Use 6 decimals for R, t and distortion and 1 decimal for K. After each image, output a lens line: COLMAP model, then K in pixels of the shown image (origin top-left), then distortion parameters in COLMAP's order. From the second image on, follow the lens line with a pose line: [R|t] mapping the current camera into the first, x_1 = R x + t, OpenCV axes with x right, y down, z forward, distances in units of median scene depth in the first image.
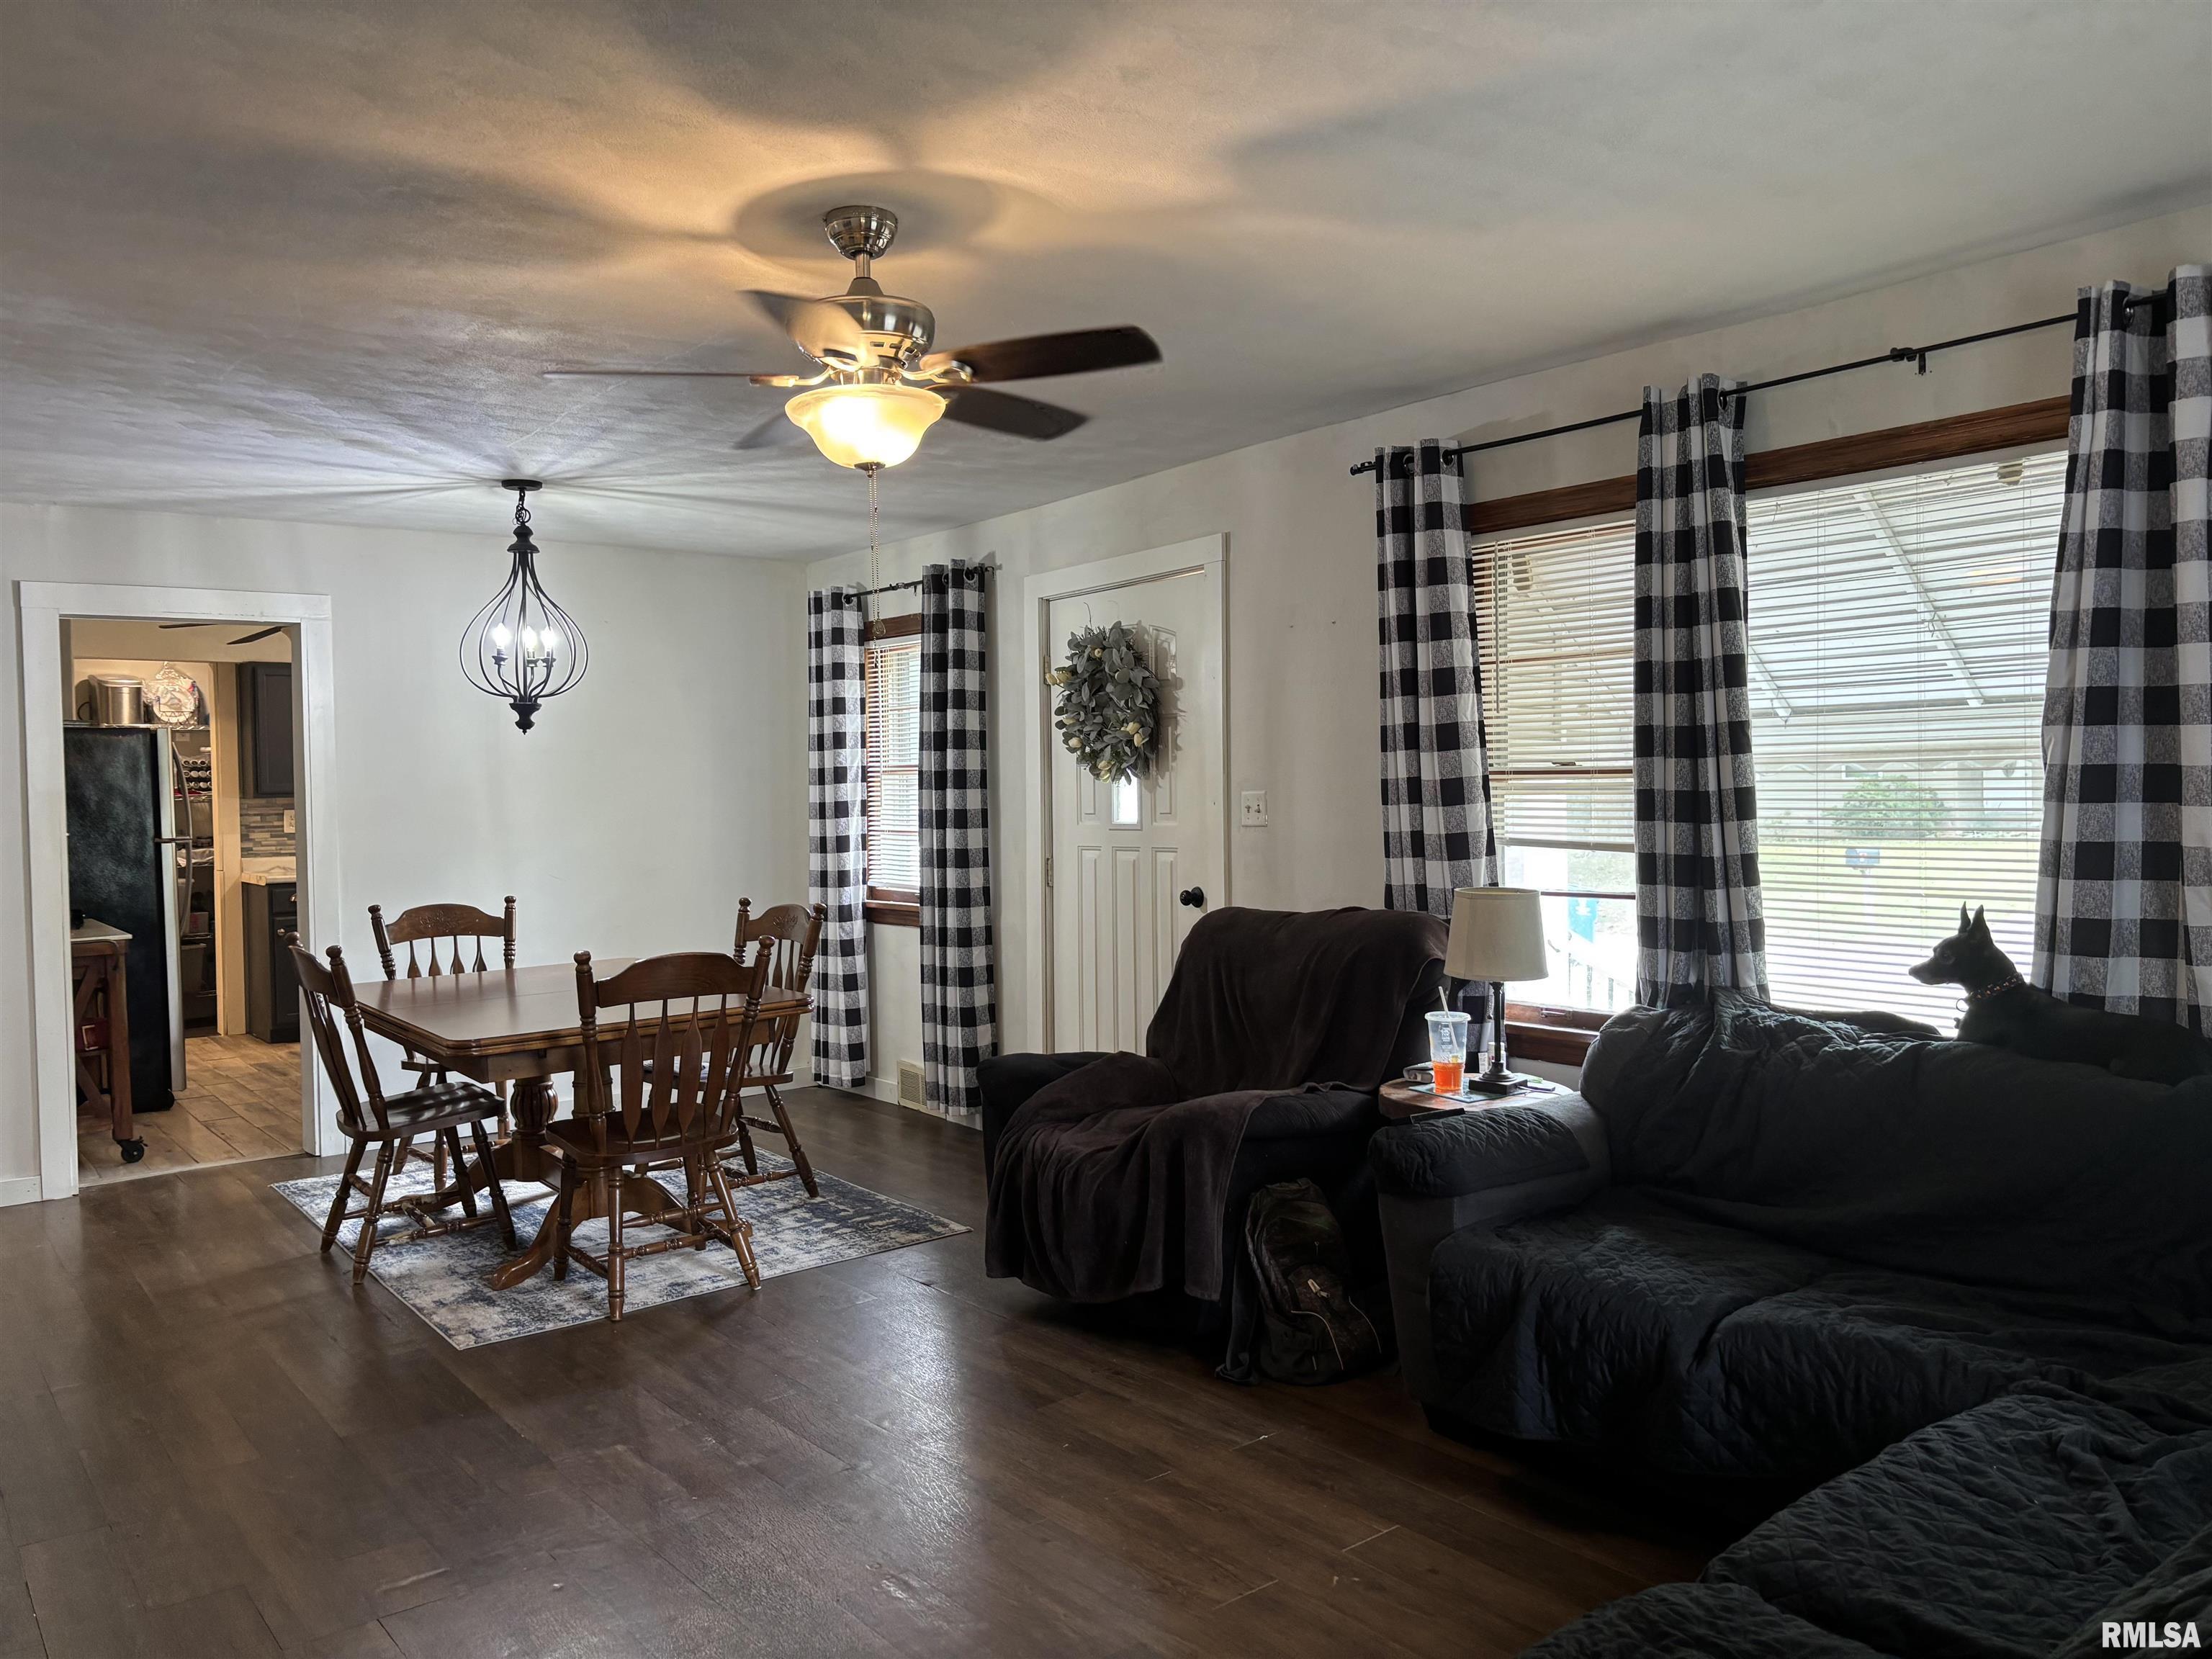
lens RADIAL K [[1662.2, 0, 1097.8], [0, 1662.2, 821.1], [0, 0, 1]] dist [0.044069, -0.044950]
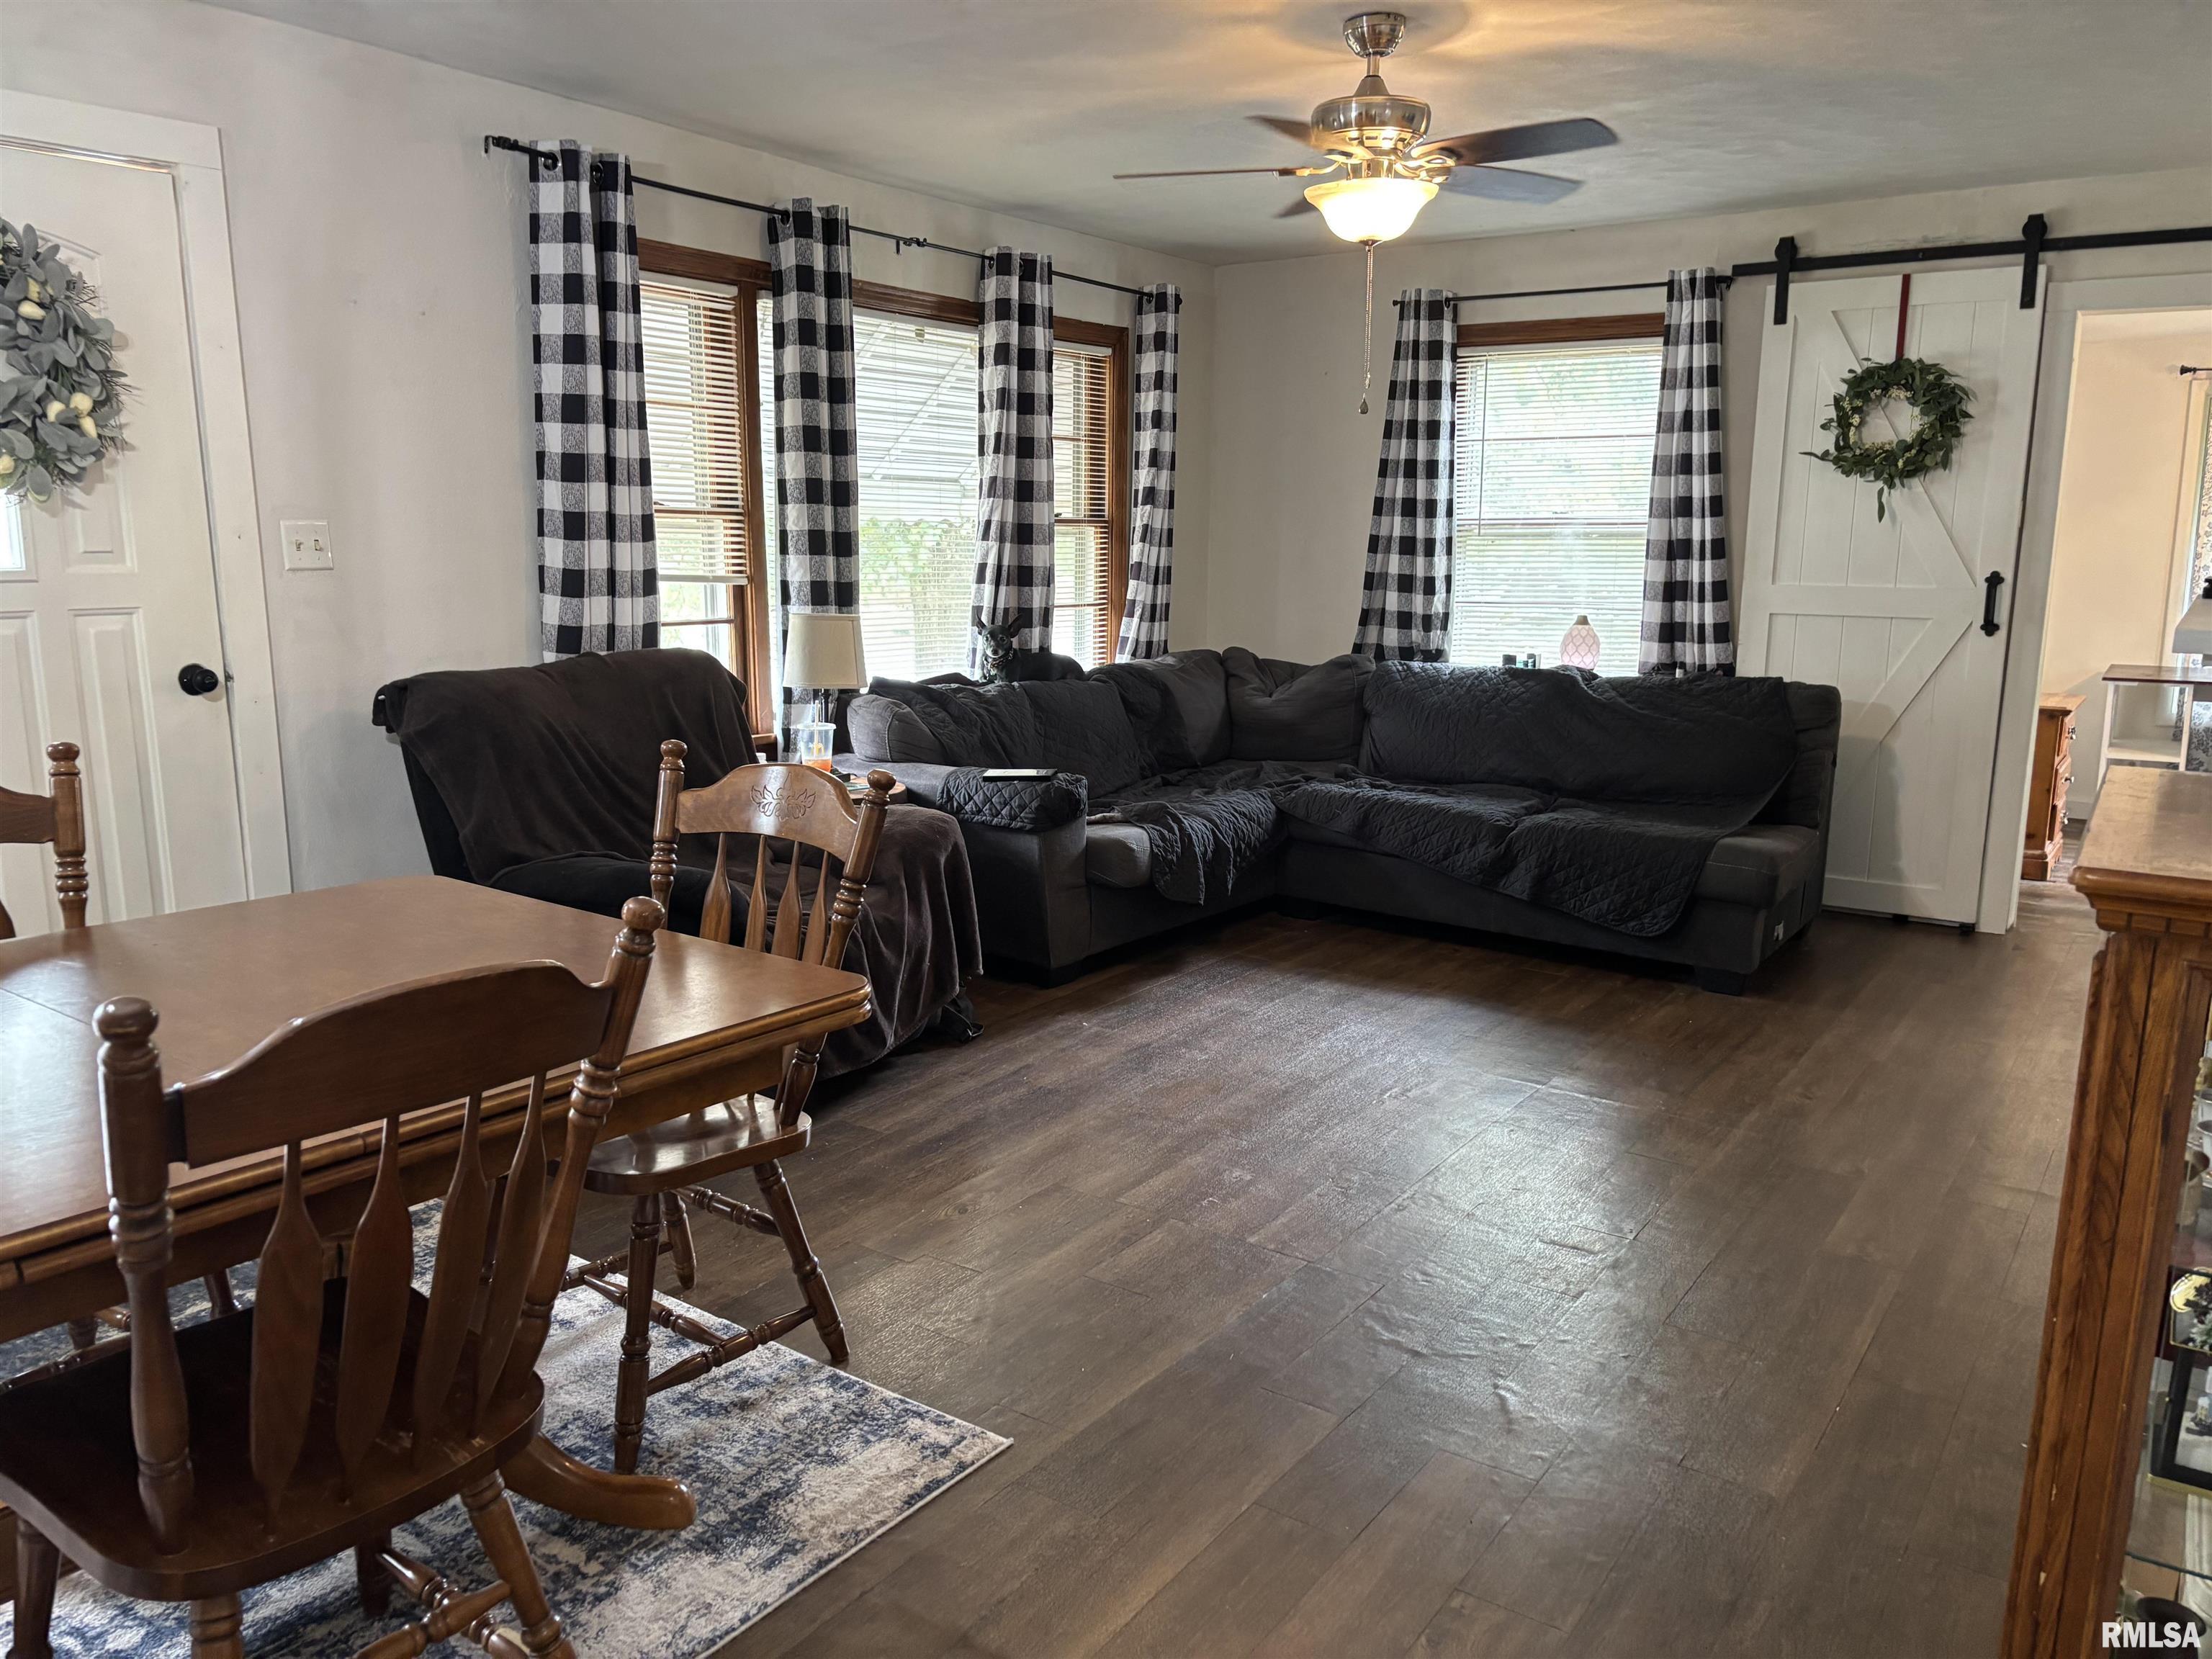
lens RADIAL K [[1662.2, 0, 1101.9], [0, 1662.2, 840.4], [0, 0, 1]] dist [0.044069, -0.044950]
pose [[-0.305593, -0.155765, 0.939335, -0.715246], [0.019059, 0.985330, 0.169592, 0.002430], [-0.951971, 0.069729, -0.298141, 0.881982]]
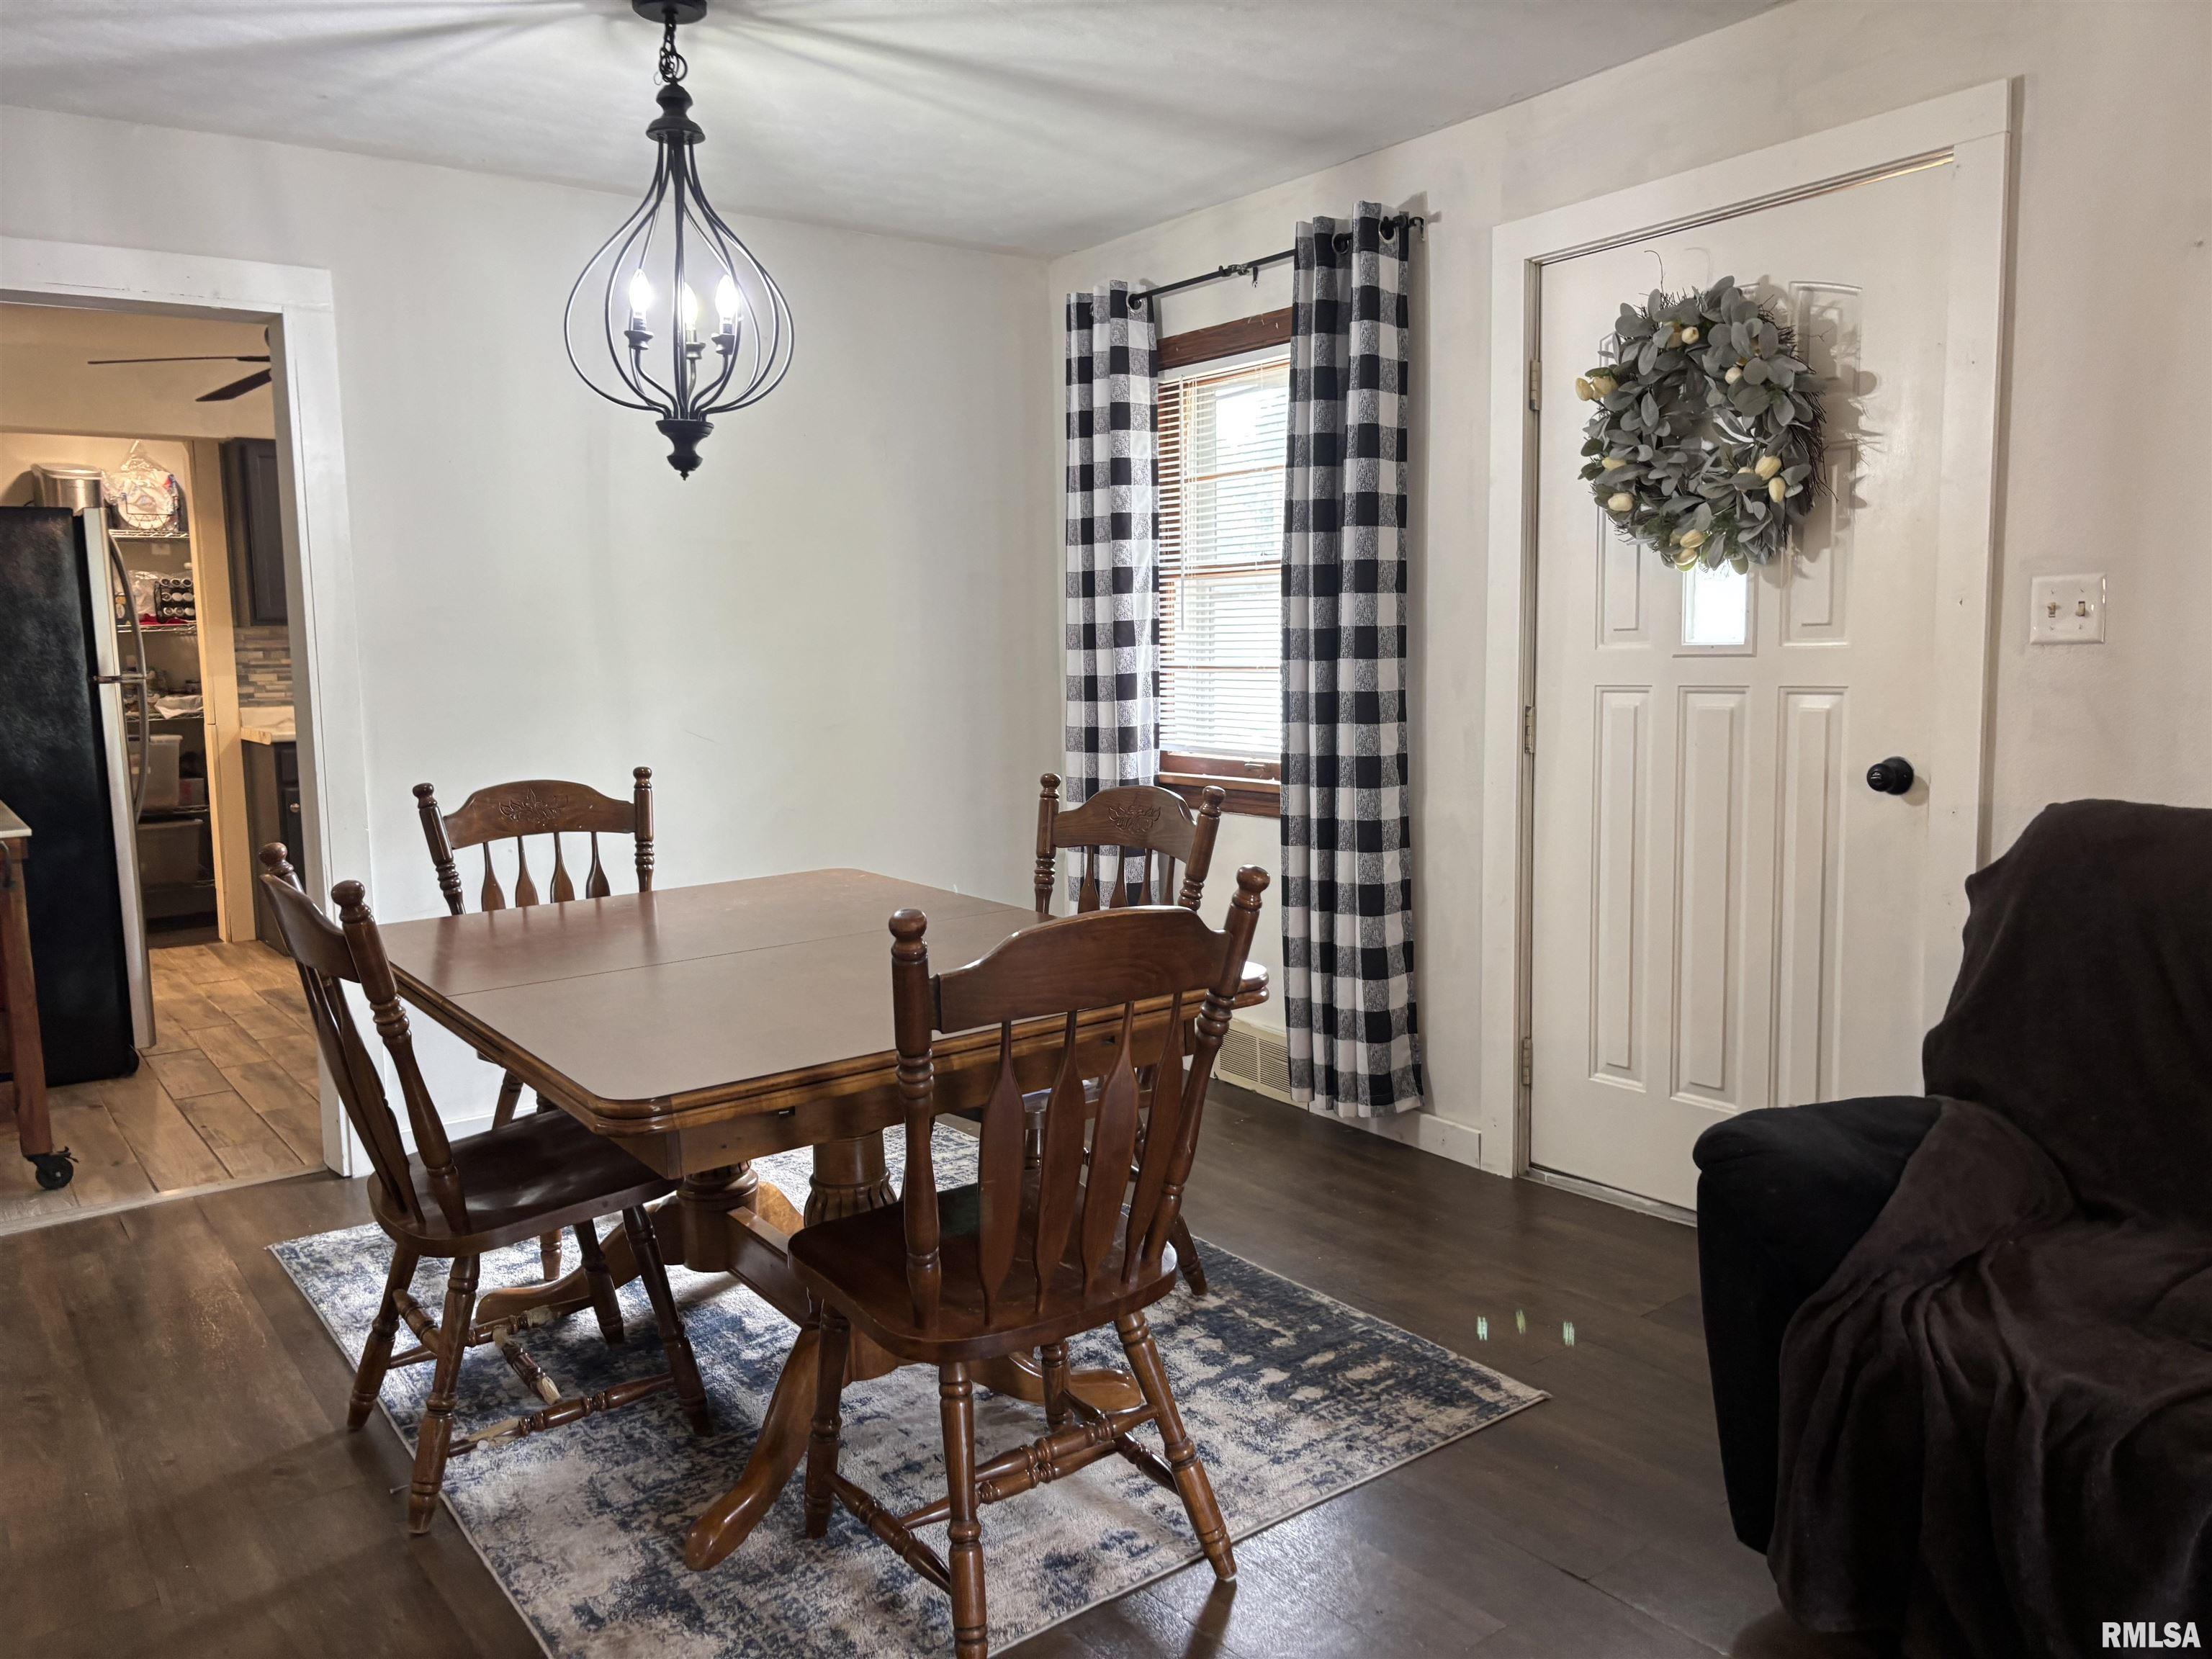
lens RADIAL K [[1662.2, 0, 1115.2], [0, 1662.2, 816.9], [0, 0, 1]] dist [0.044069, -0.044950]
pose [[0.999939, 0.001058, -0.011023, -0.198910], [-0.000121, 0.996413, 0.084629, 0.012955], [0.011073, -0.084622, 0.996352, 0.453324]]
